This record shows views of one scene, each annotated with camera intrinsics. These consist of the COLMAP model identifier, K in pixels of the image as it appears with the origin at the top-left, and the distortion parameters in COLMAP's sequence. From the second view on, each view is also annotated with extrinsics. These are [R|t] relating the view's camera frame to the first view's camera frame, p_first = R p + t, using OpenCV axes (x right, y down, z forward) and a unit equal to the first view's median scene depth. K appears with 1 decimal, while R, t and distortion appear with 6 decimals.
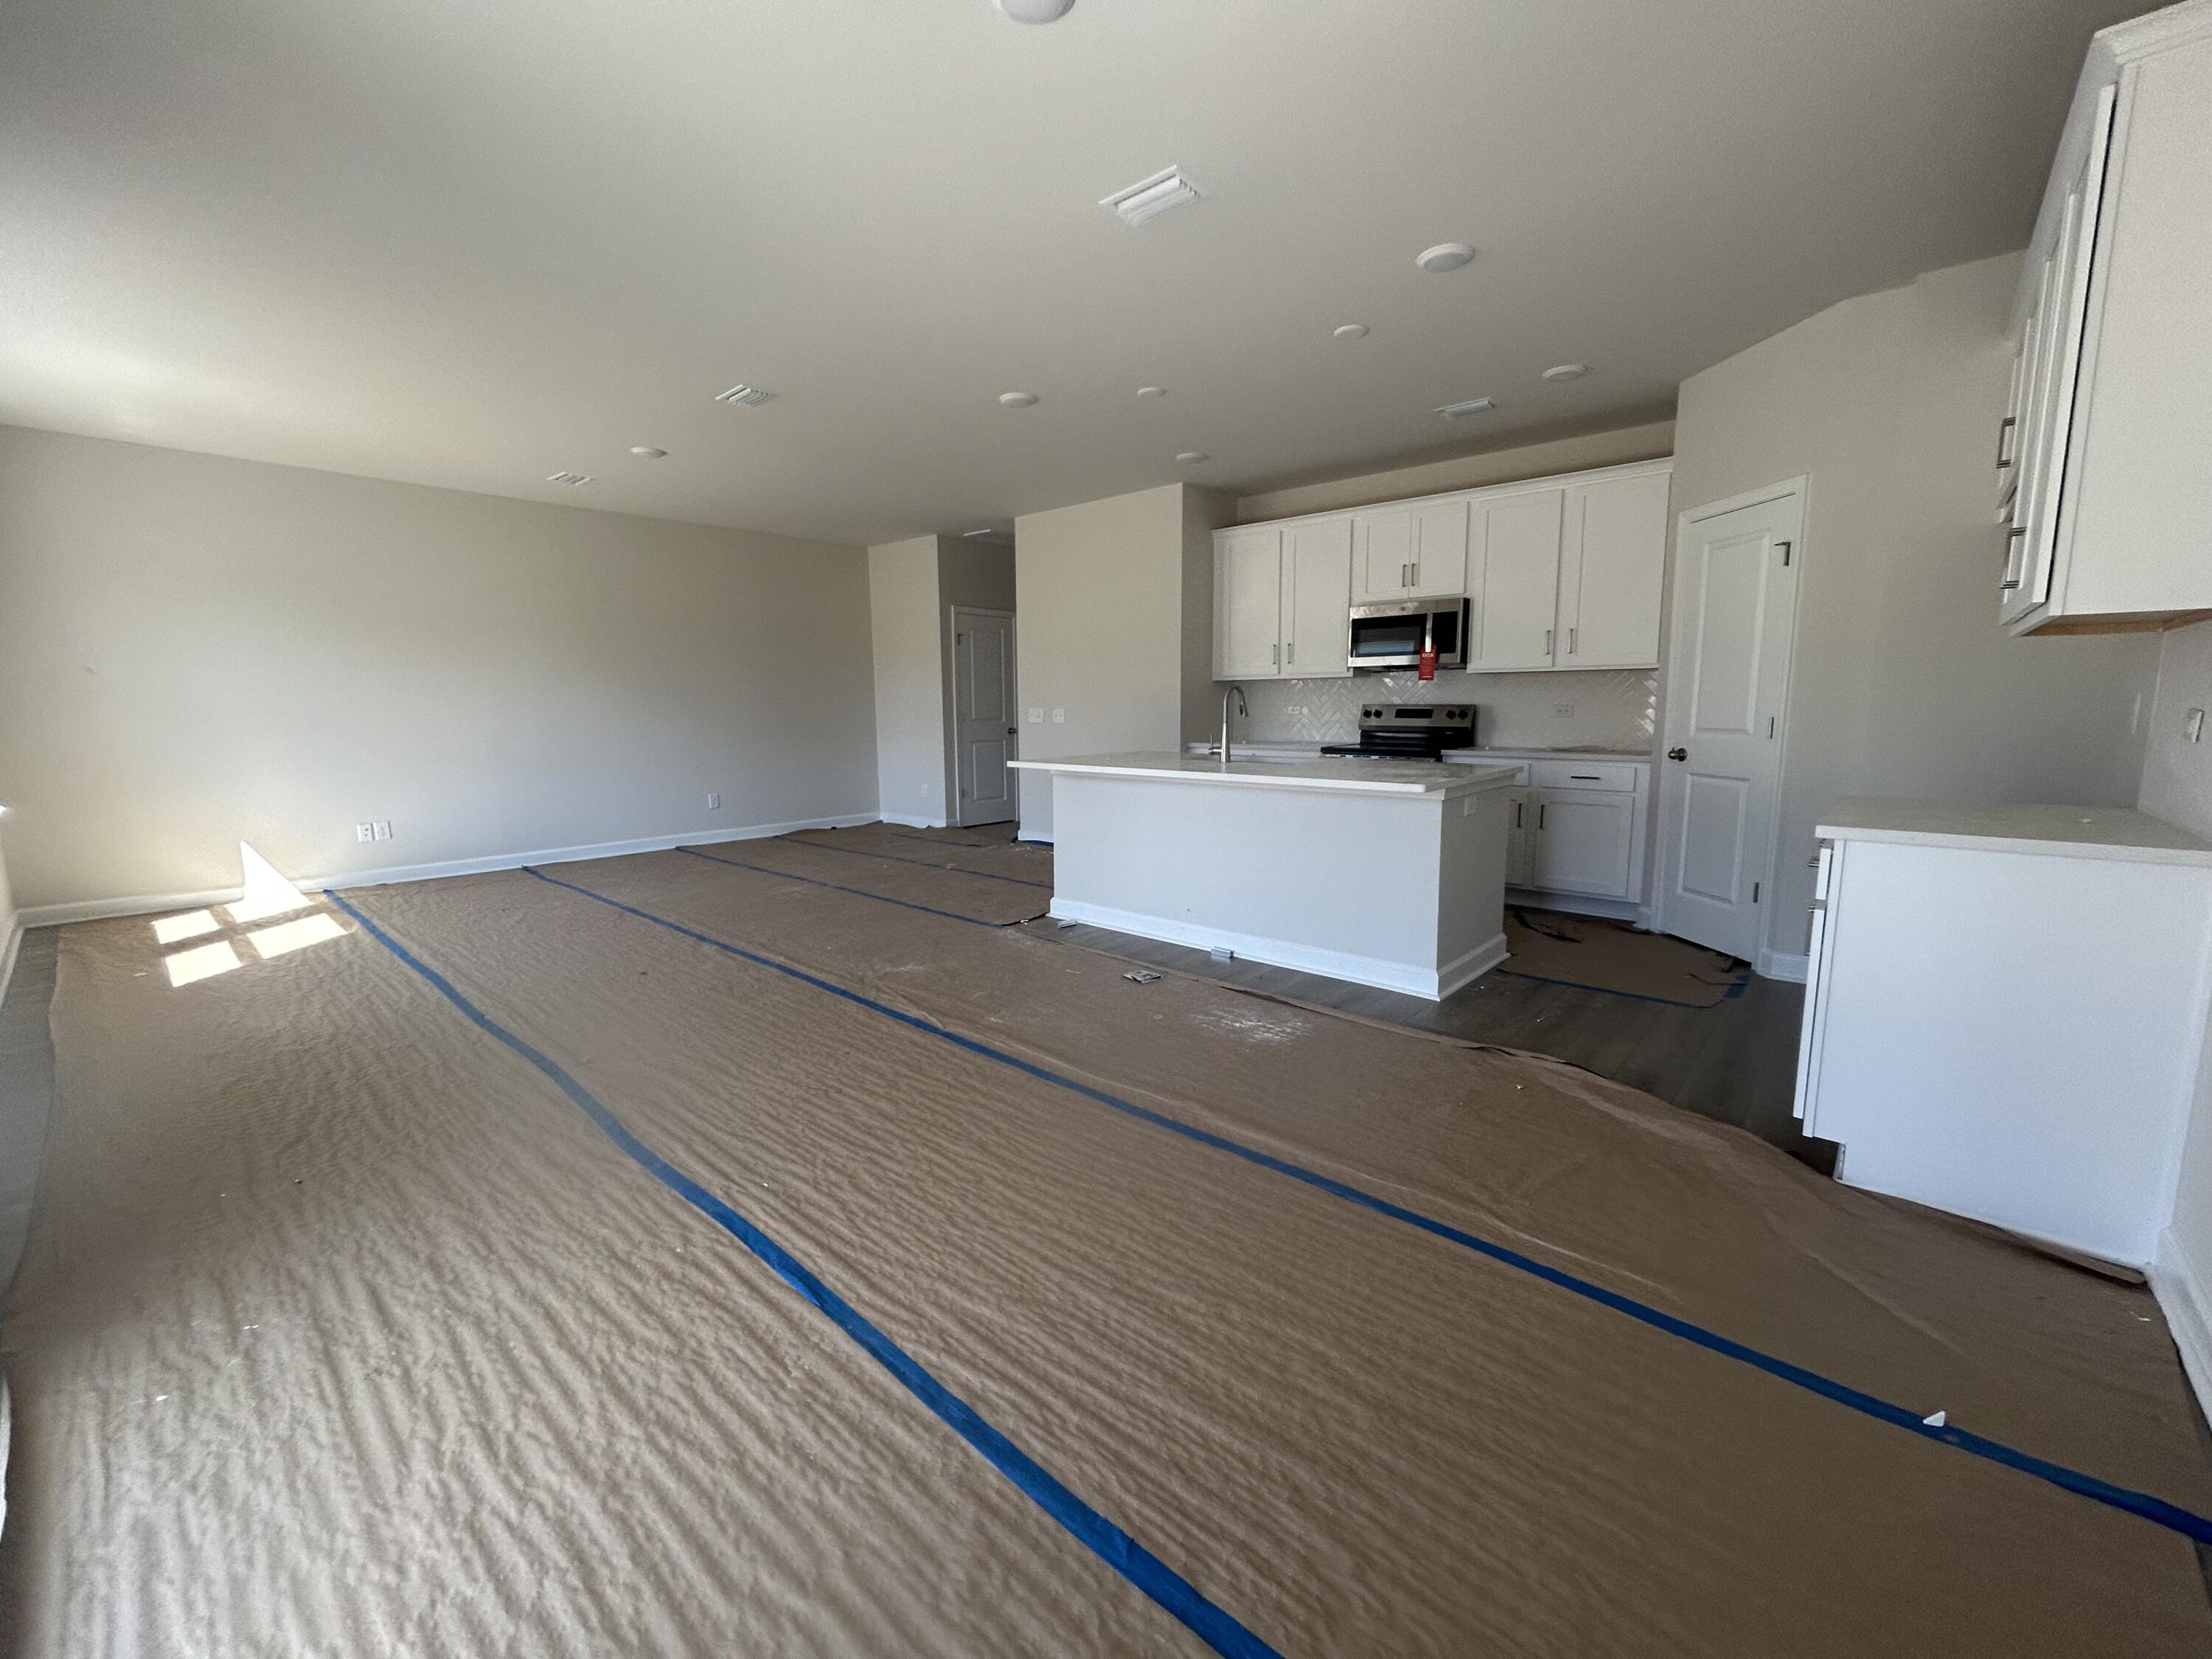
lens RADIAL K [[894.8, 0, 1098.6], [0, 894.8, 826.0], [0, 0, 1]] dist [0.002042, -0.002945]
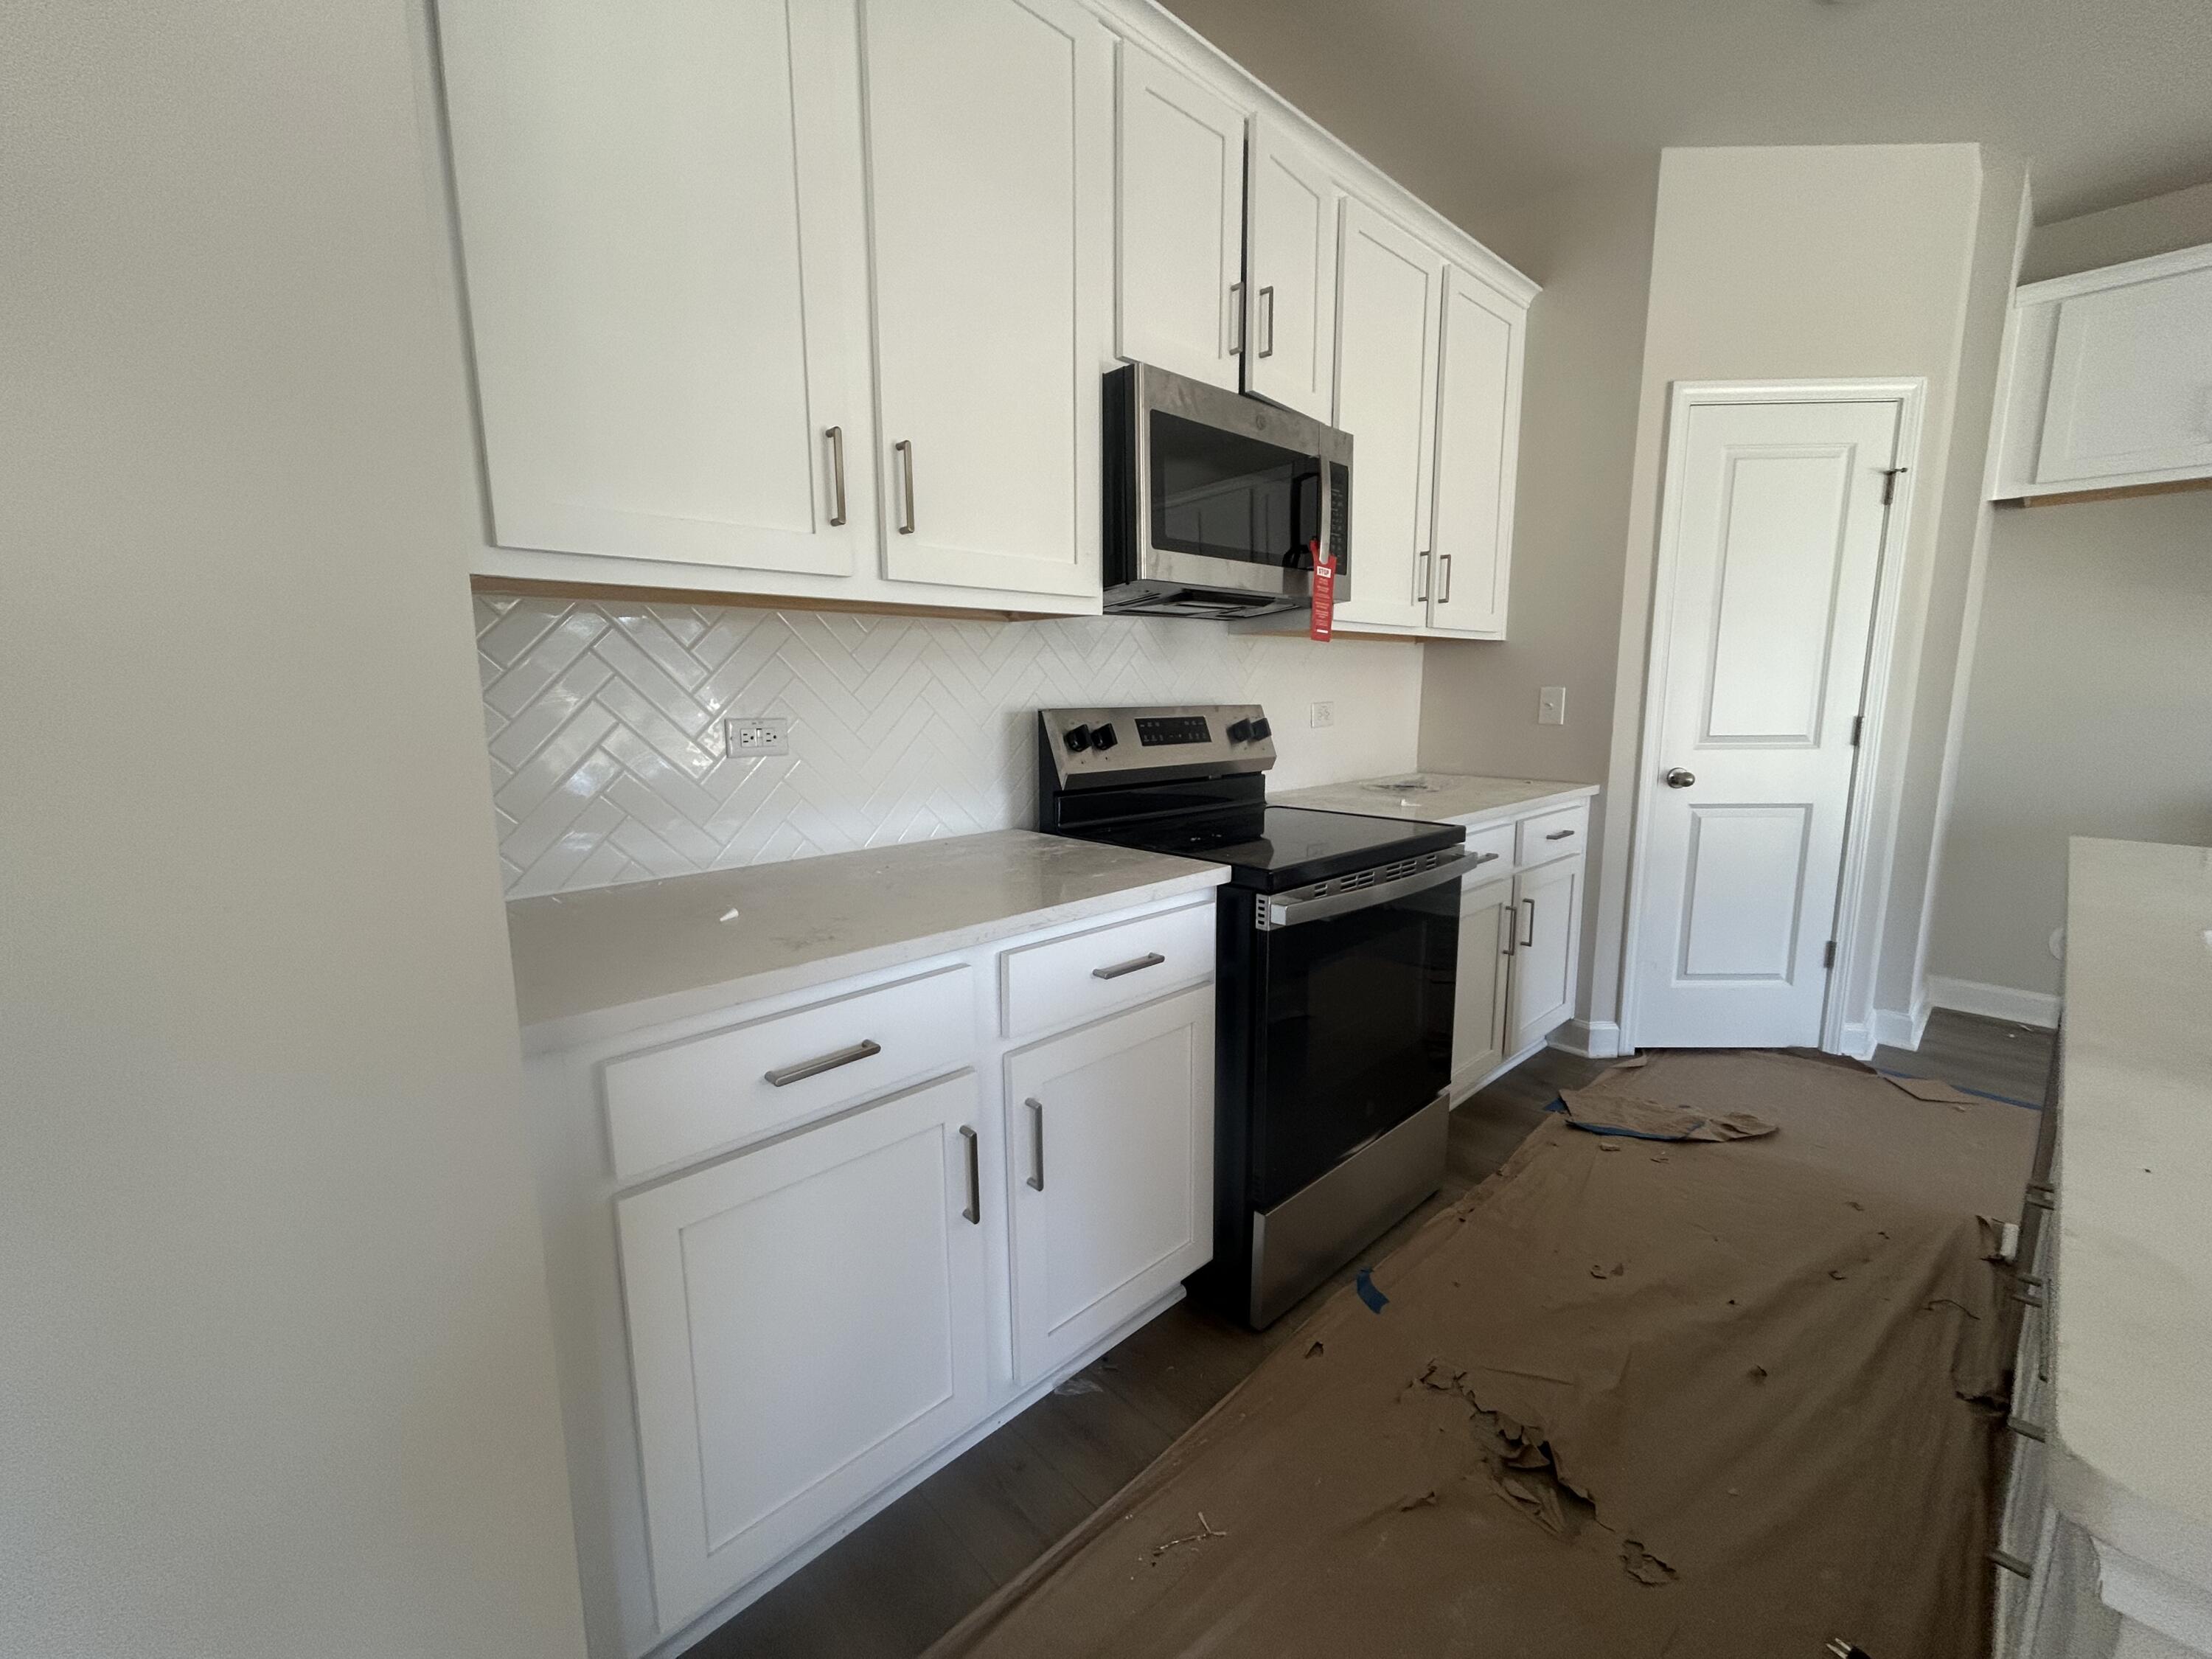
lens RADIAL K [[894.8, 0, 1098.6], [0, 894.8, 826.0], [0, 0, 1]] dist [0.002042, -0.002945]
pose [[0.086982, -0.150928, 0.984711, -0.020617], [0.140857, 0.980390, 0.137823, -0.182384], [-0.986202, 0.126716, 0.106535, 1.275601]]
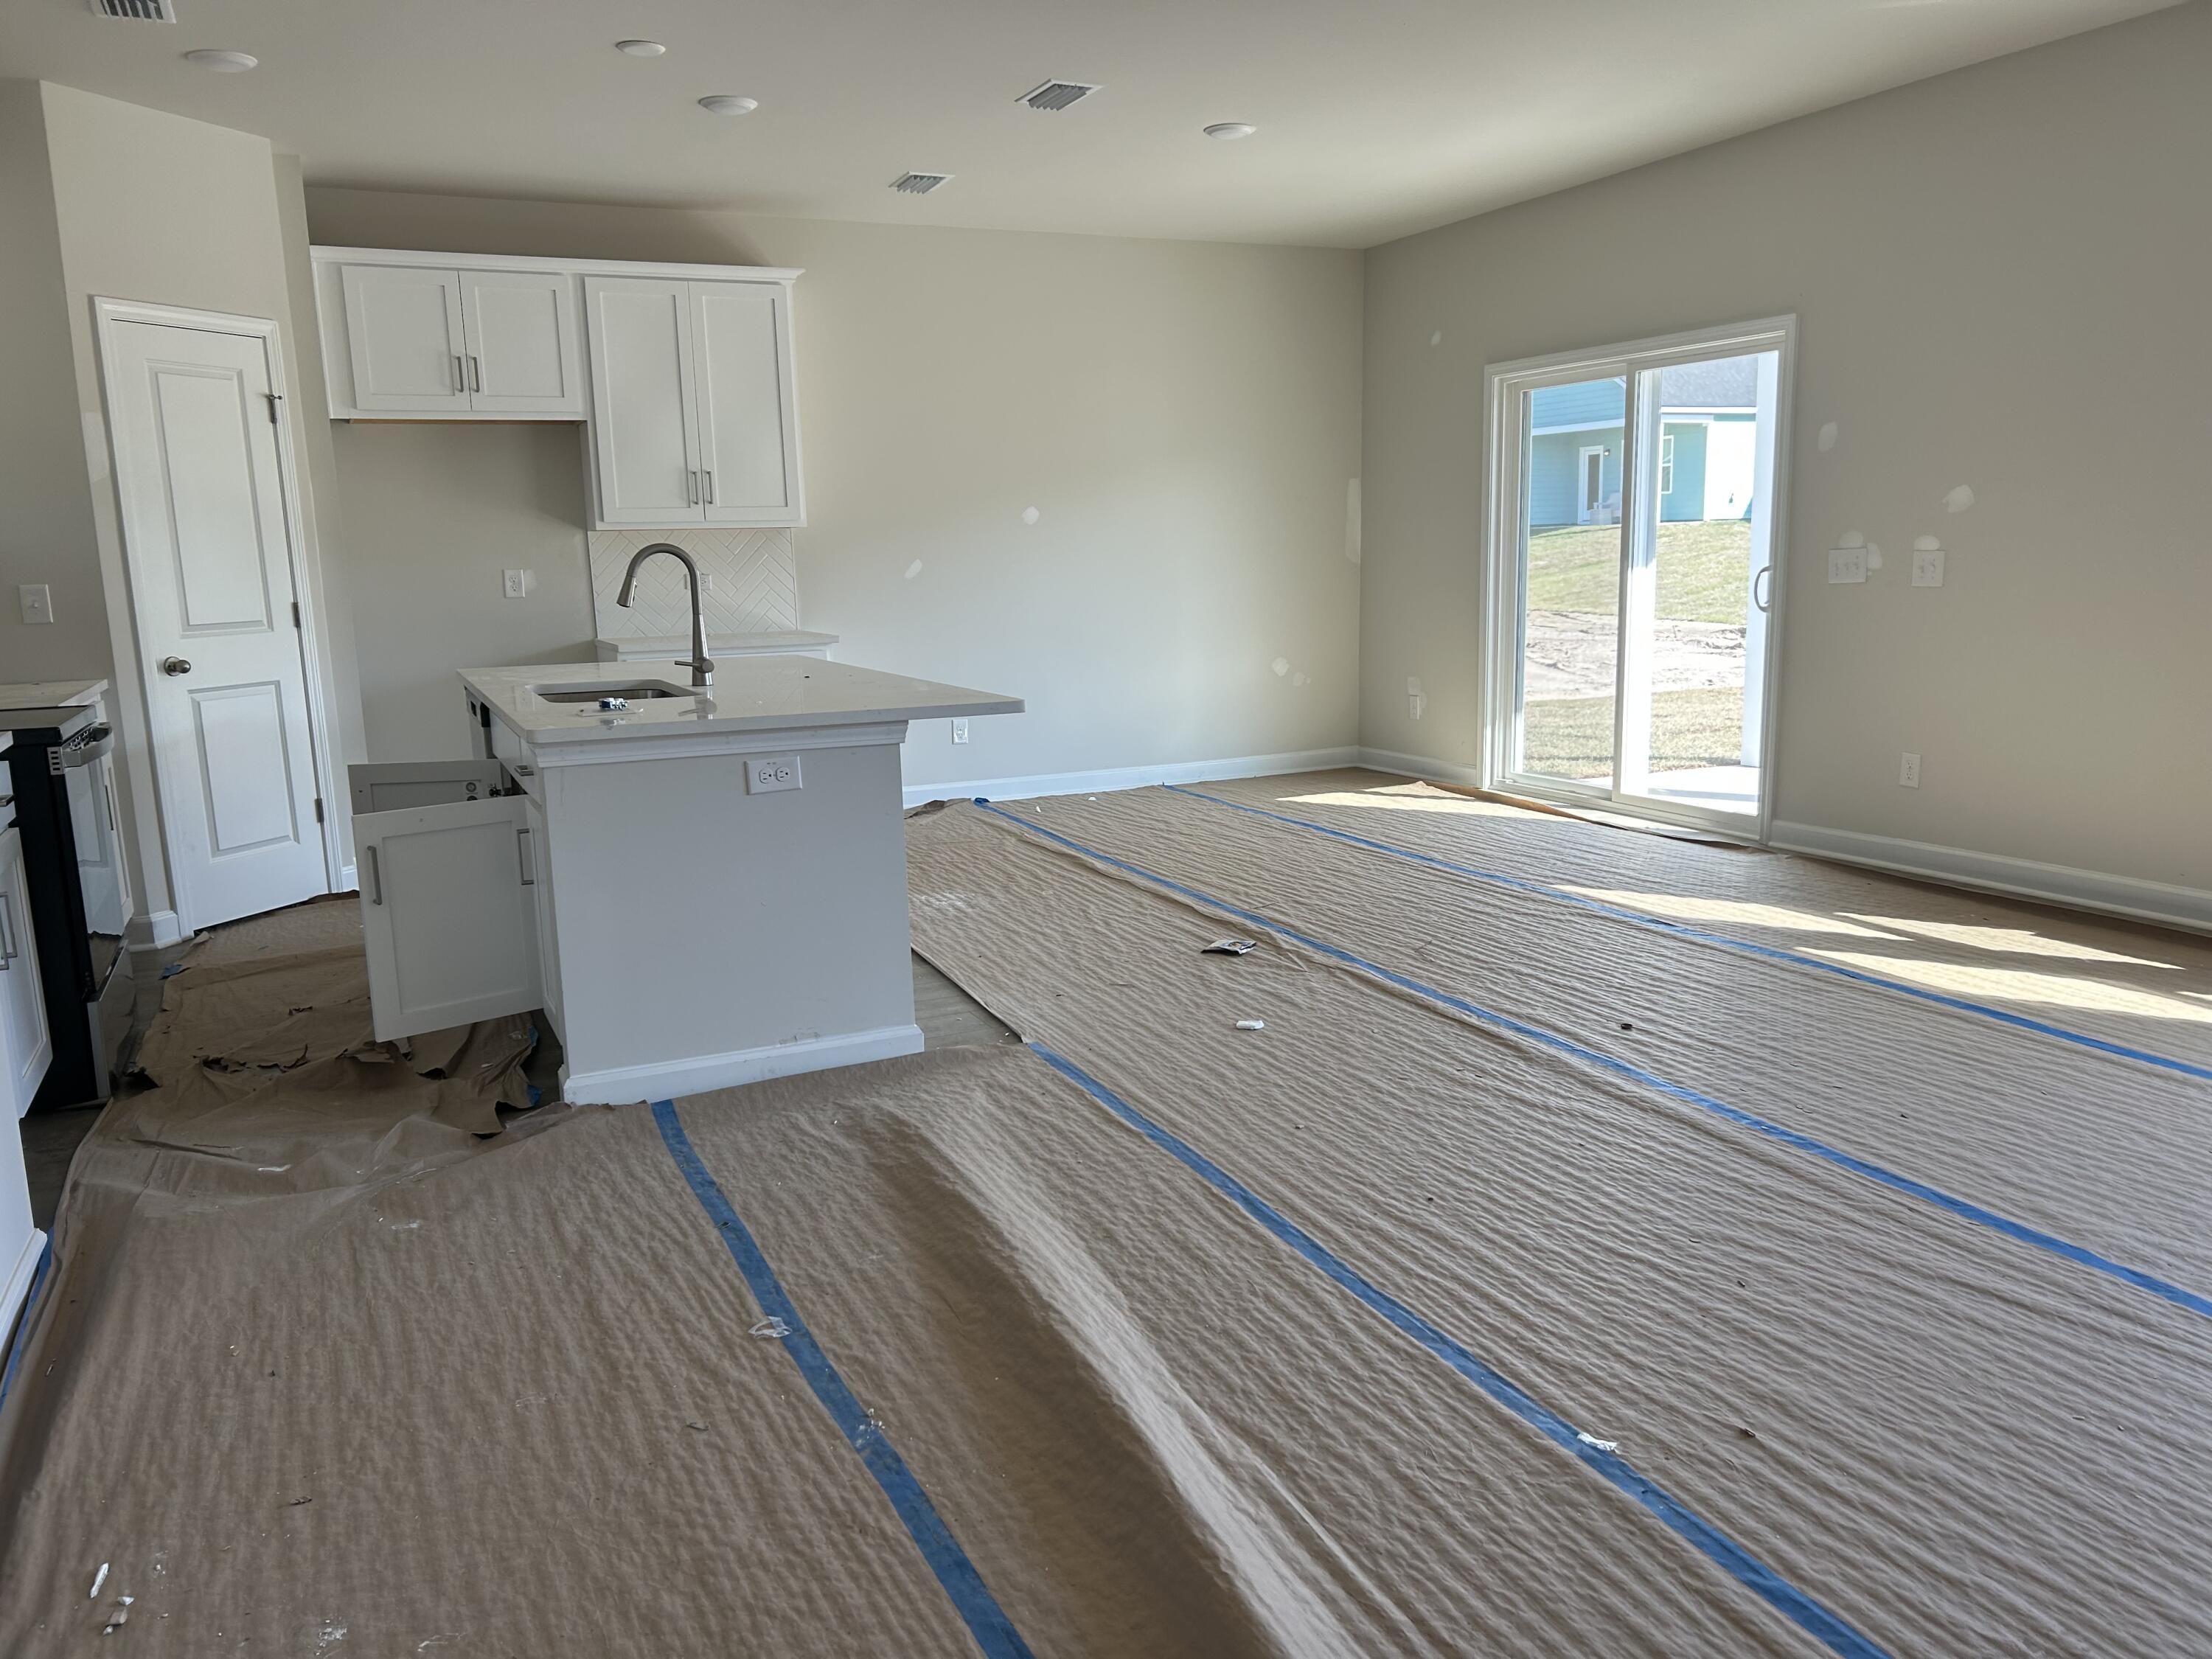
lens RADIAL K [[1675.5, 0, 1106.0], [0, 1675.5, 829.5], [0, 0, 1]] dist [0.121912, -0.121927]
pose [[-0.915944, -0.035958, 0.399692, -0.501742], [0.088701, 0.953204, 0.289024, -0.262295], [-0.391381, 0.300182, -0.869892, 1.801712]]
